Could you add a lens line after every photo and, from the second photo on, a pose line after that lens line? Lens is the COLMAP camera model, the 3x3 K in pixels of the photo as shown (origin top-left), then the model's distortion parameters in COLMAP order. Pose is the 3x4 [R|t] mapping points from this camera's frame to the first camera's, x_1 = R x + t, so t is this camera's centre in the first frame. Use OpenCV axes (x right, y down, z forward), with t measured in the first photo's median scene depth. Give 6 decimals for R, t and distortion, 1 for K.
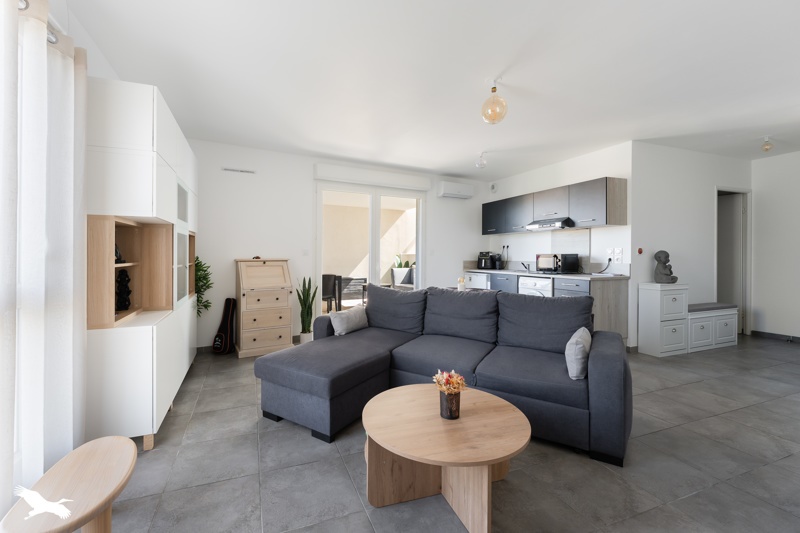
lens RADIAL K [[345.2, 0, 398.3], [0, 345.2, 254.5], [0, 0, 1]] dist [0.001088, 0.000109]
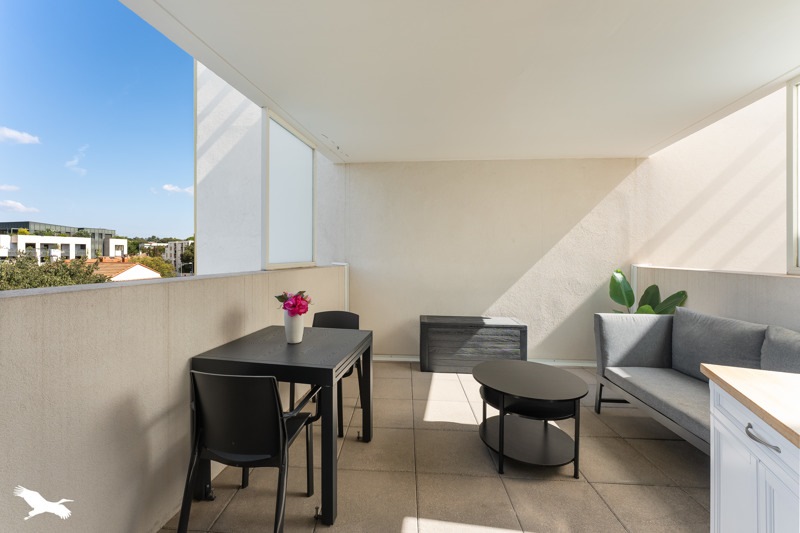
lens RADIAL K [[324.5, 0, 401.1], [0, 324.5, 246.9], [0, 0, 1]] dist [0.001597, 0.000559]
pose [[0.819107, 0.000367, -0.573640, 0.005807], [-0.004885, 0.999968, -0.006337, -0.020092], [0.573619, 0.007993, 0.819083, 0.586530]]
